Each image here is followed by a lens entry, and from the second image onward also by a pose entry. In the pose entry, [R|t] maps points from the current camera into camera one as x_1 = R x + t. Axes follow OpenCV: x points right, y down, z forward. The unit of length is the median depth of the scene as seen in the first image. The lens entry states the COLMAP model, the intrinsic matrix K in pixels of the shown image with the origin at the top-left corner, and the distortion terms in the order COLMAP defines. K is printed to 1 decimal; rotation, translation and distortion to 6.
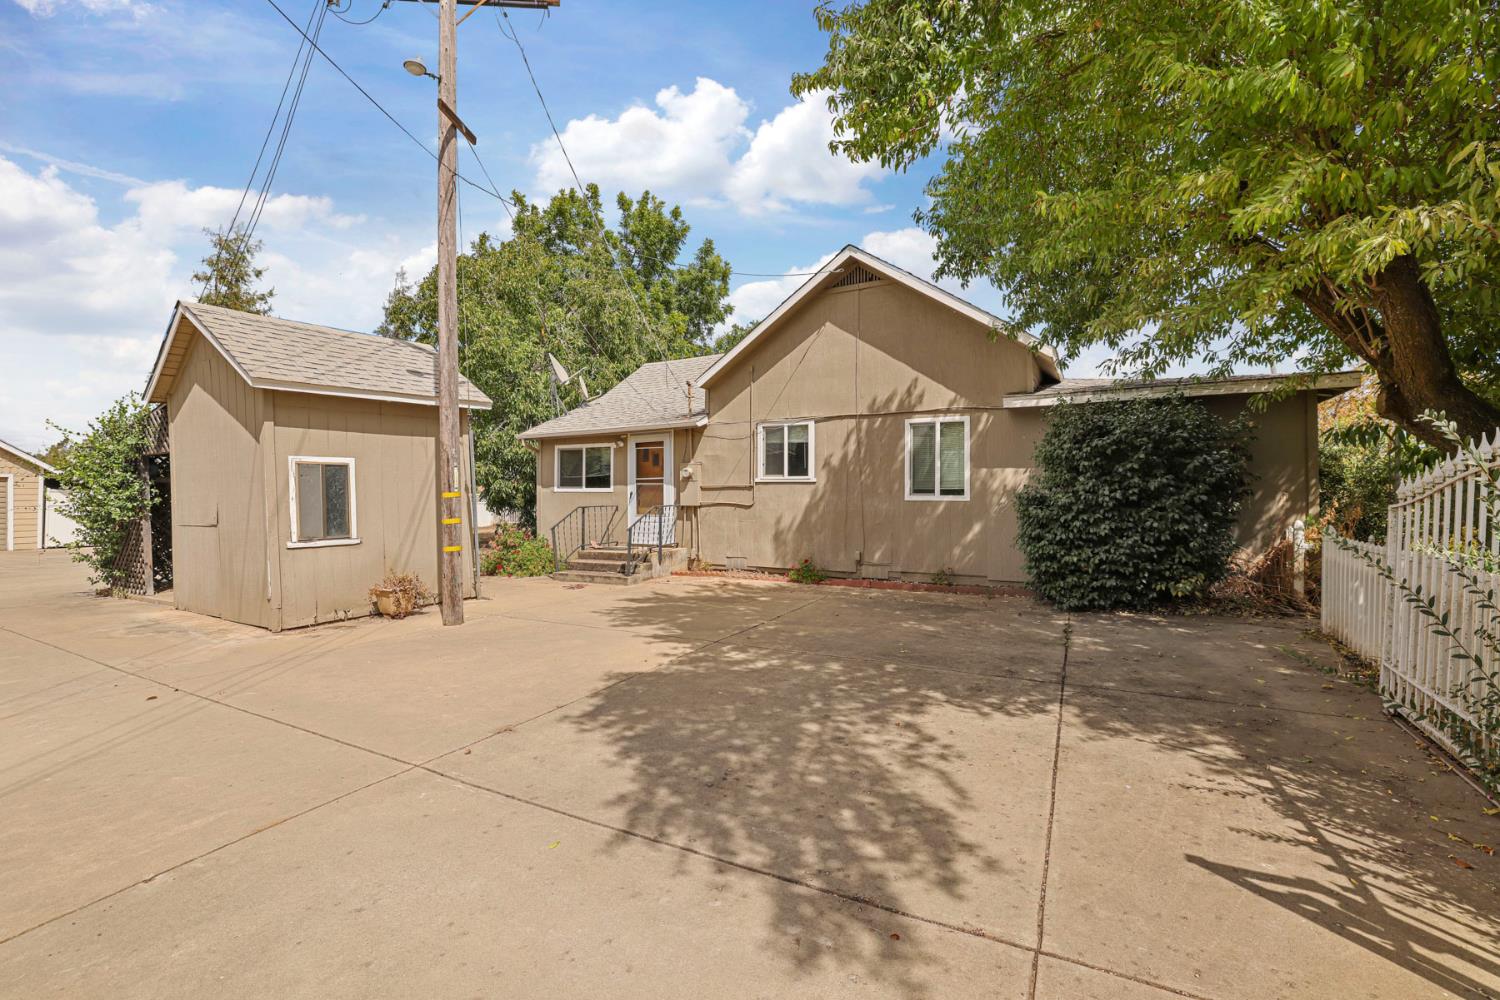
lens RADIAL K [[643.4, 0, 729.1], [0, 643.4, 484.0], [0, 0, 1]] dist [-0.020961, 0.000089]
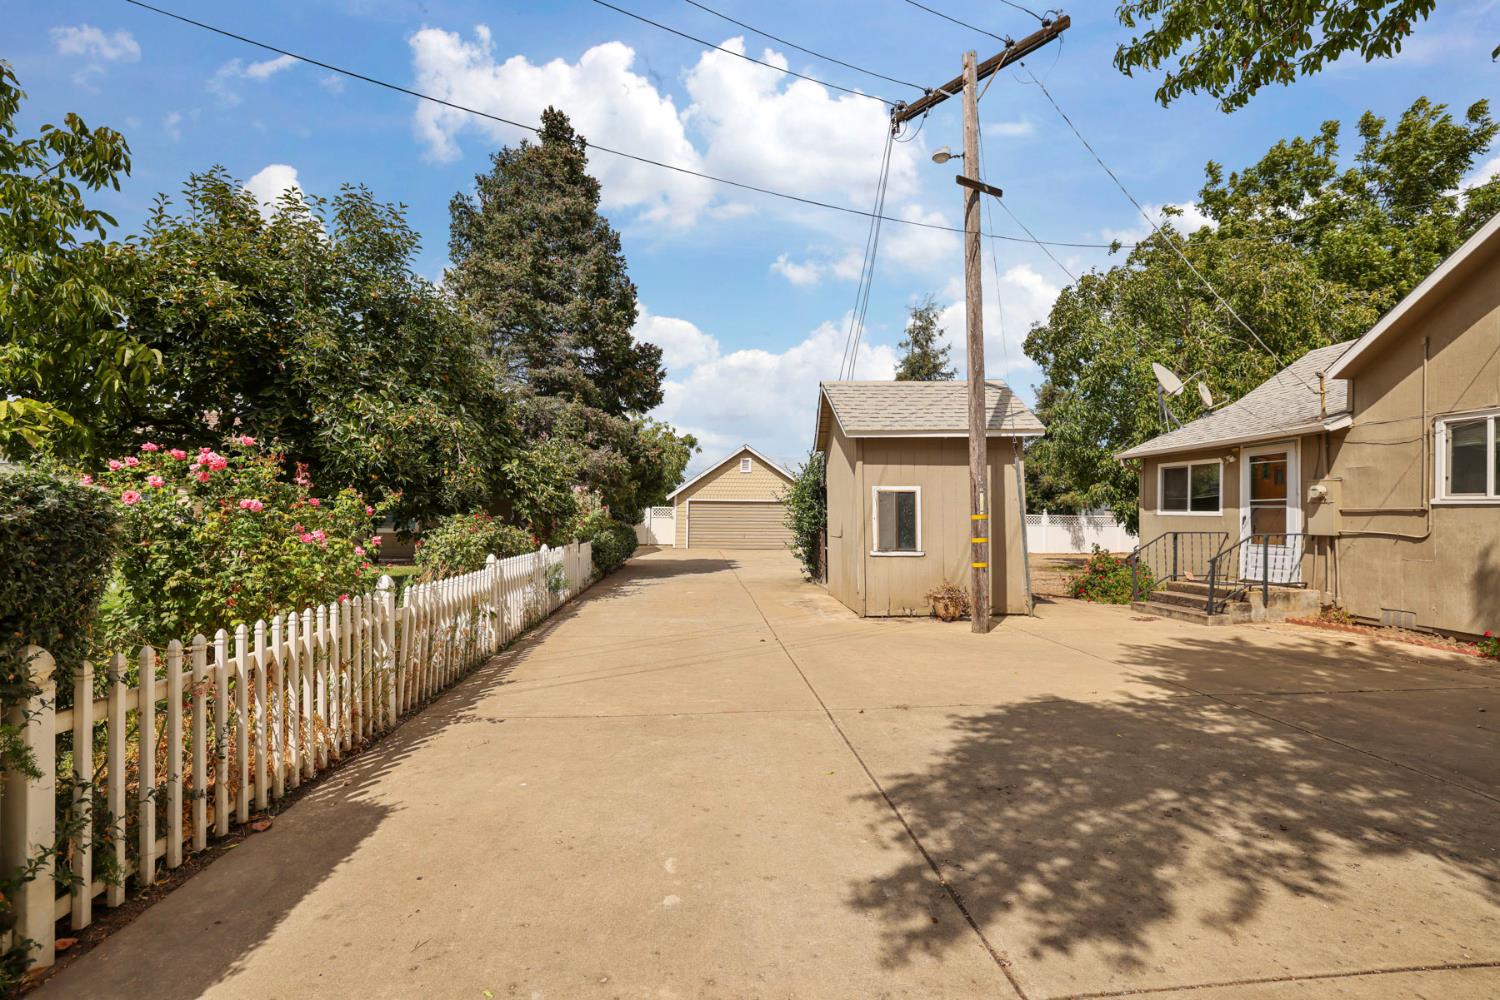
lens RADIAL K [[642.4, 0, 747.9], [0, 642.4, 496.1], [0, 0, 1]] dist [-0.052041, 0.019450]
pose [[0.565920, -0.012030, -0.824372, 0.177115], [0.000500, 0.999898, -0.014248, -0.002848], [0.824460, 0.007651, 0.565868, 0.022304]]
